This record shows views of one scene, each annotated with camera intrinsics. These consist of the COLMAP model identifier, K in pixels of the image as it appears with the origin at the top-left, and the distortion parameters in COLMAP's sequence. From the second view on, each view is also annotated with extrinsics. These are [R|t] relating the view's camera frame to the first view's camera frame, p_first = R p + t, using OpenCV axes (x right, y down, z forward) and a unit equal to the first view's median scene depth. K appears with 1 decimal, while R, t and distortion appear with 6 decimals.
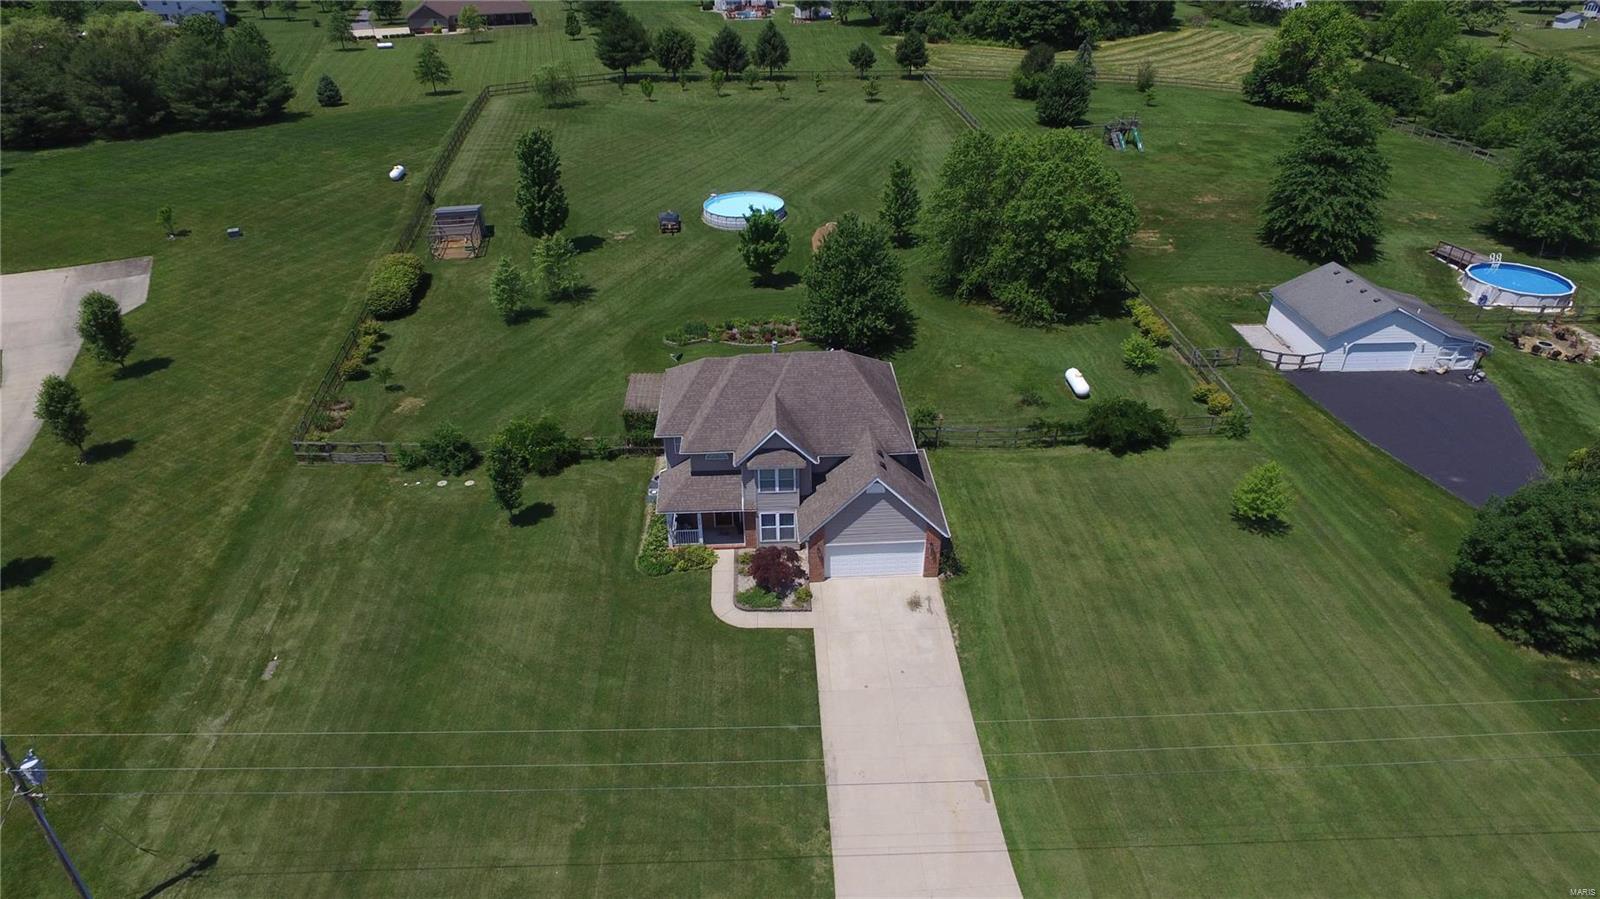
lens RADIAL K [[943.7, 0, 819.7], [0, 943.7, 456.5], [0, 0, 1]] dist [-0.008464, -0.000087]
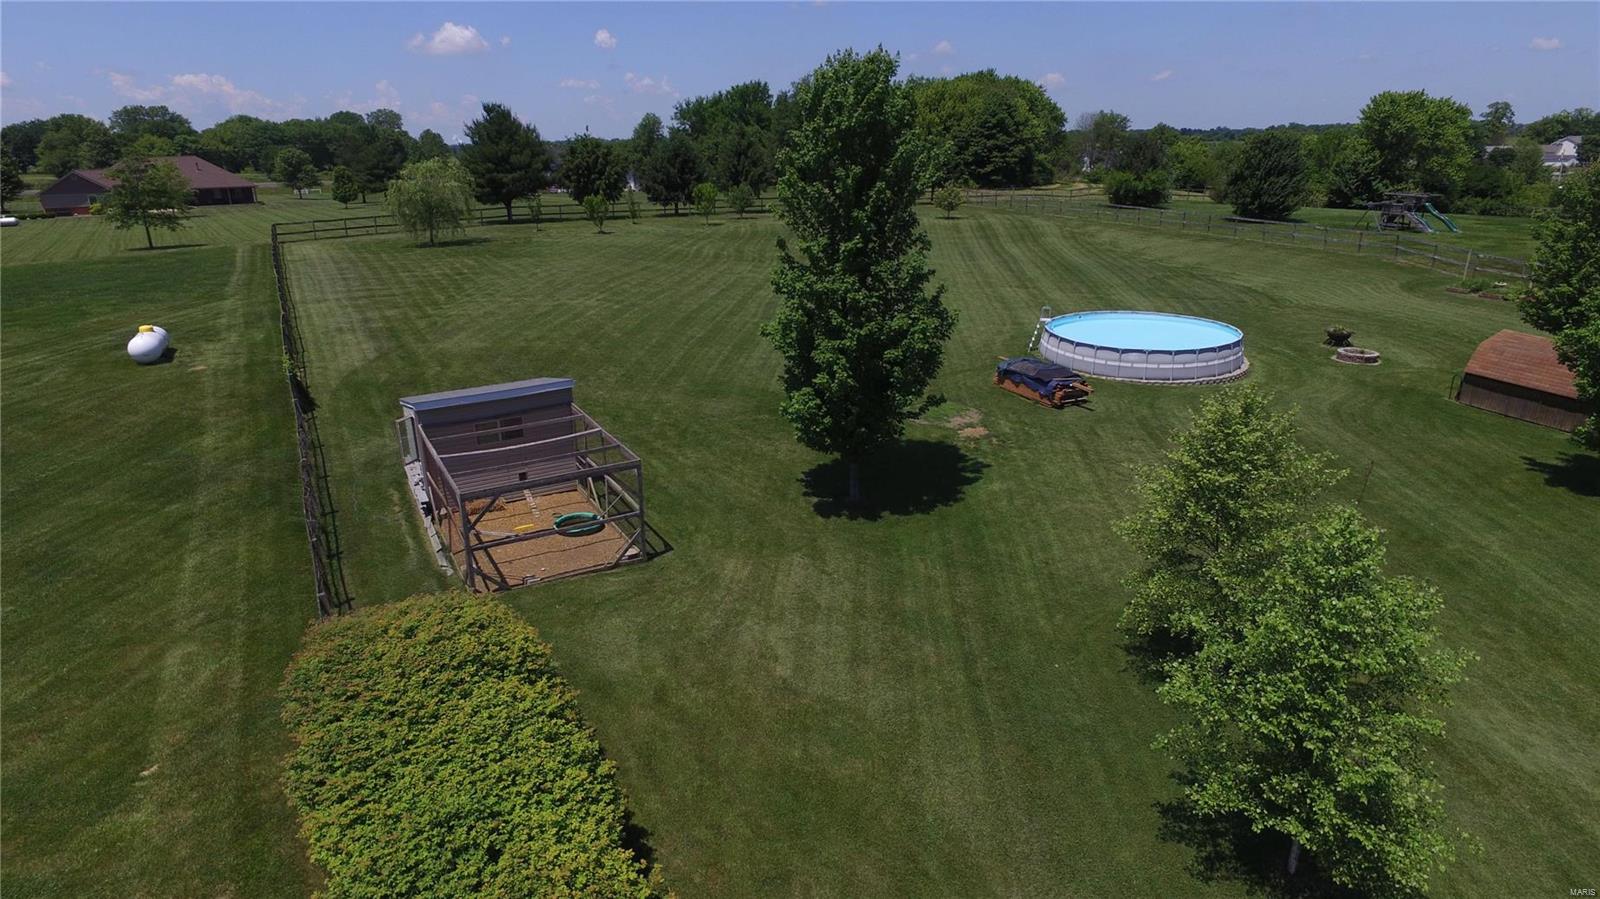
lens RADIAL K [[929.7, 0, 800.0], [0, 929.7, 449.5], [0, 0, 1]] dist [-0.007292, 0.003654]
pose [[0.941508, -0.123157, 0.313680, -0.454703], [0.195004, 0.958260, -0.209071, -0.204472], [-0.274838, 0.258011, 0.926226, 0.861980]]
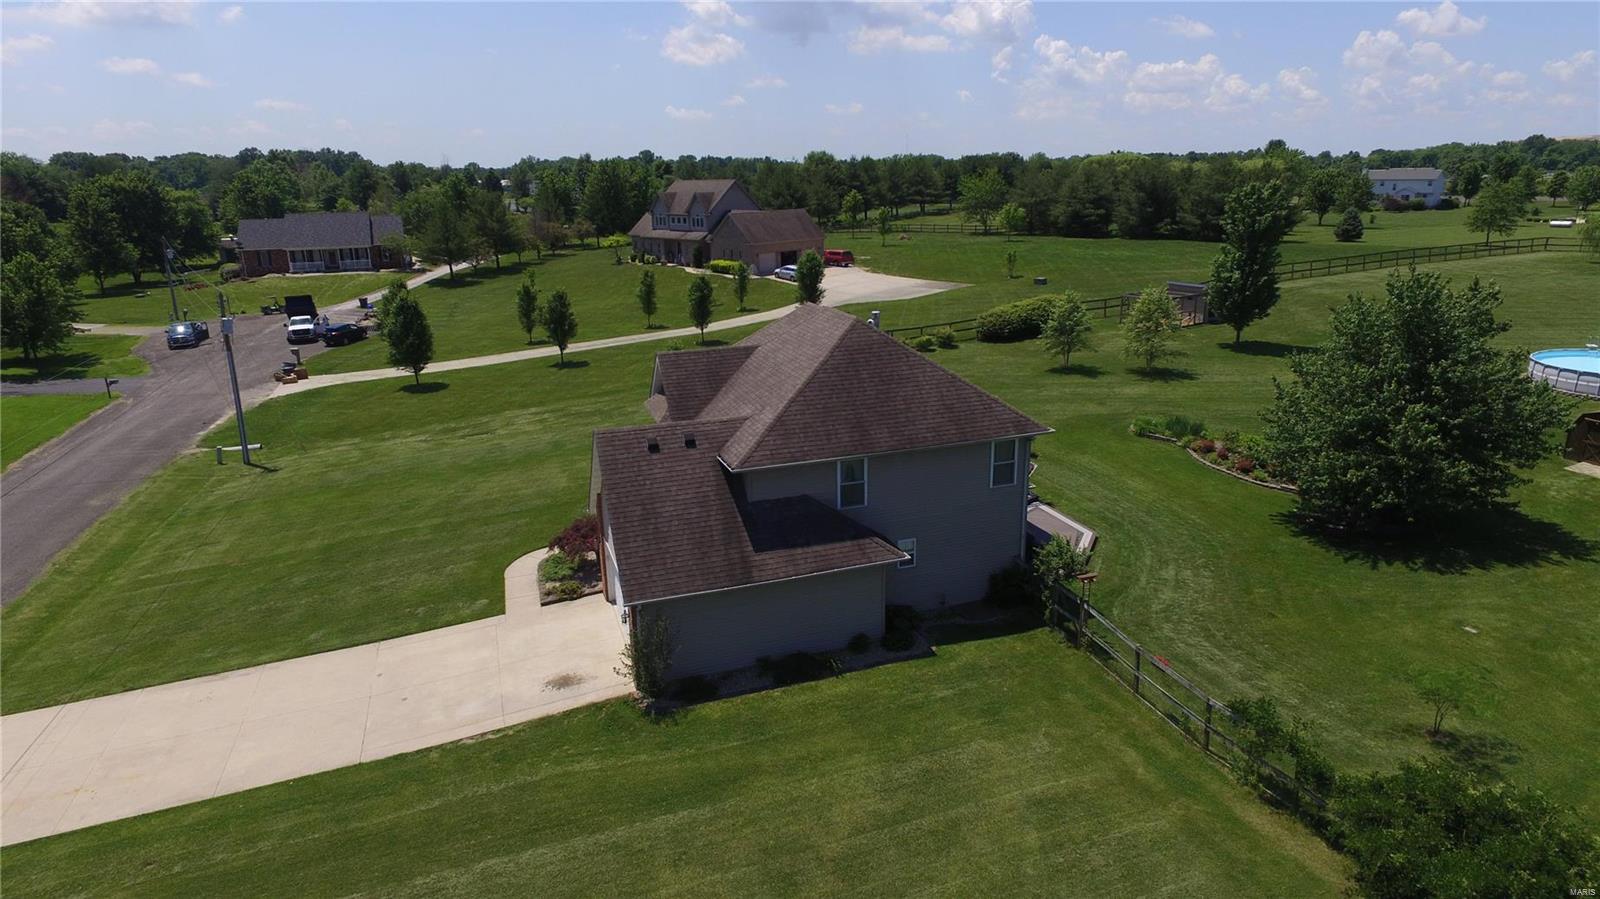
lens RADIAL K [[929.7, 0, 800.0], [0, 929.7, 449.5], [0, 0, 1]] dist [-0.007292, 0.003654]
pose [[0.255654, 0.263686, -0.930113, 0.397794], [-0.492336, 0.863493, 0.109474, -0.061011], [0.832013, 0.429940, 0.350578, 0.557499]]
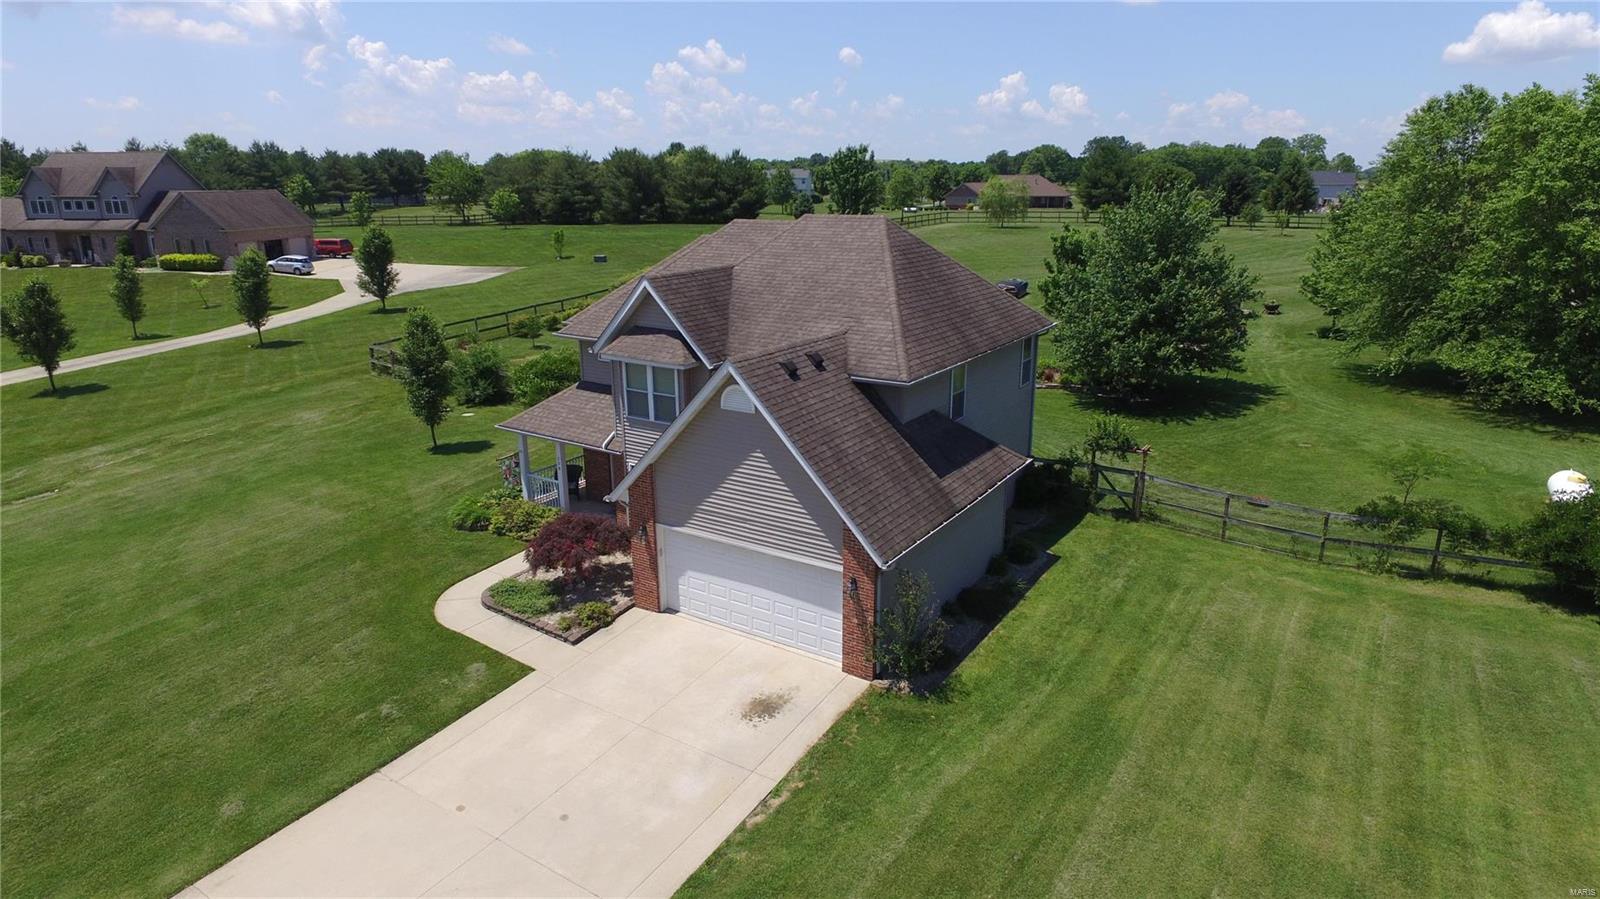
lens RADIAL K [[929.7, 0, 800.0], [0, 929.7, 449.5], [0, 0, 1]] dist [-0.007292, 0.003654]
pose [[0.796945, 0.157592, -0.583133, 0.211941], [-0.308531, 0.936141, -0.168665, 0.074150], [0.519314, 0.314331, 0.794675, 0.423340]]
